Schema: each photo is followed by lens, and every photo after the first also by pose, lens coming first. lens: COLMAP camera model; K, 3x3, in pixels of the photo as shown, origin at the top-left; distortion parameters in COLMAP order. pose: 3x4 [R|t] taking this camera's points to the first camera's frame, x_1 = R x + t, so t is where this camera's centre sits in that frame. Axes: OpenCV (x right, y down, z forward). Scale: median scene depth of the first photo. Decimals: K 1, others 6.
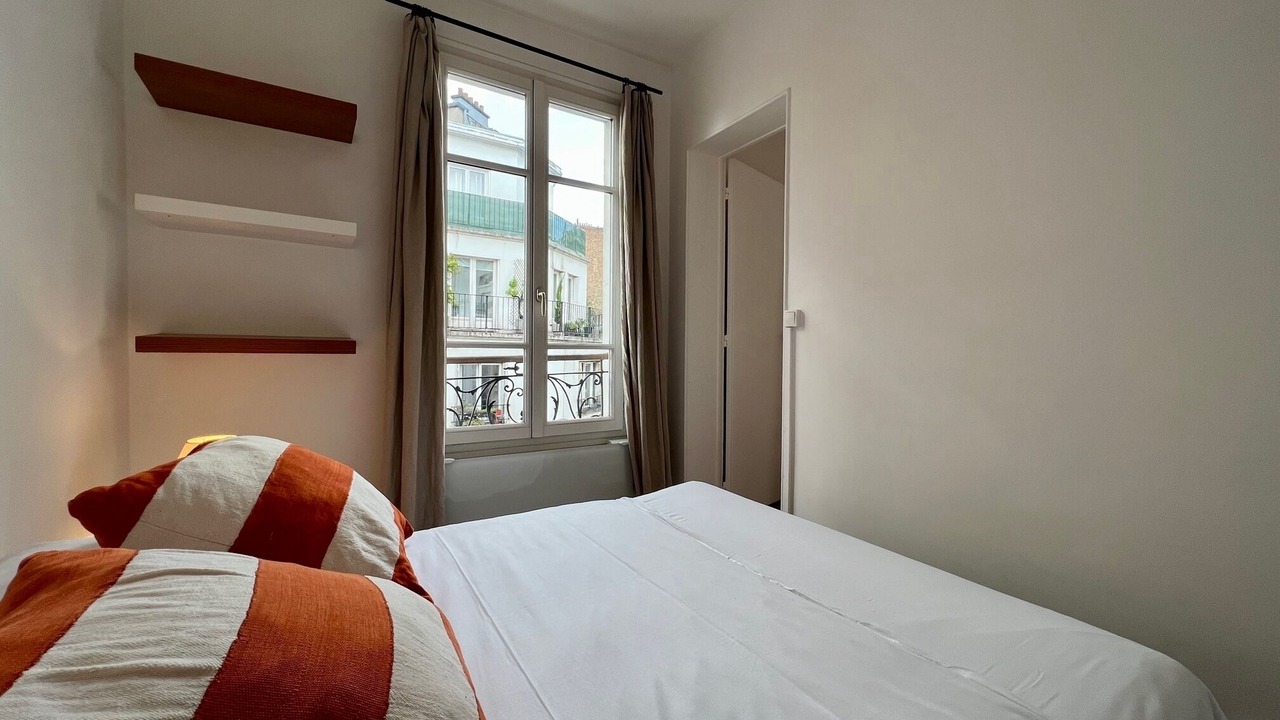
lens RADIAL K [[511.6, 0, 636.1], [0, 511.6, 357.4], [0, 0, 1]] dist [0.000043, 0.000215]
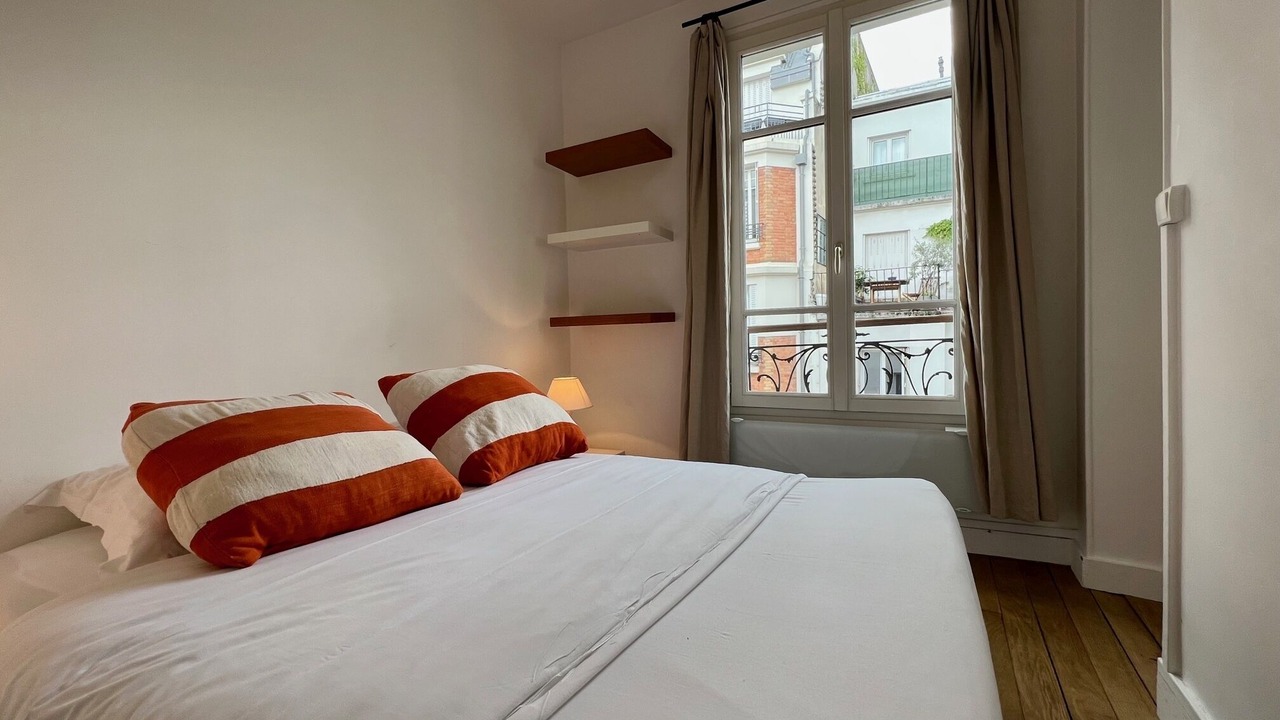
lens RADIAL K [[511.6, 0, 636.1], [0, 511.6, 357.4], [0, 0, 1]] dist [0.000043, 0.000215]
pose [[0.493549, 0.001650, -0.869717, 0.412857], [0.013178, 0.999869, 0.009375, 0.050608], [0.869618, -0.016088, 0.493462, 0.251828]]
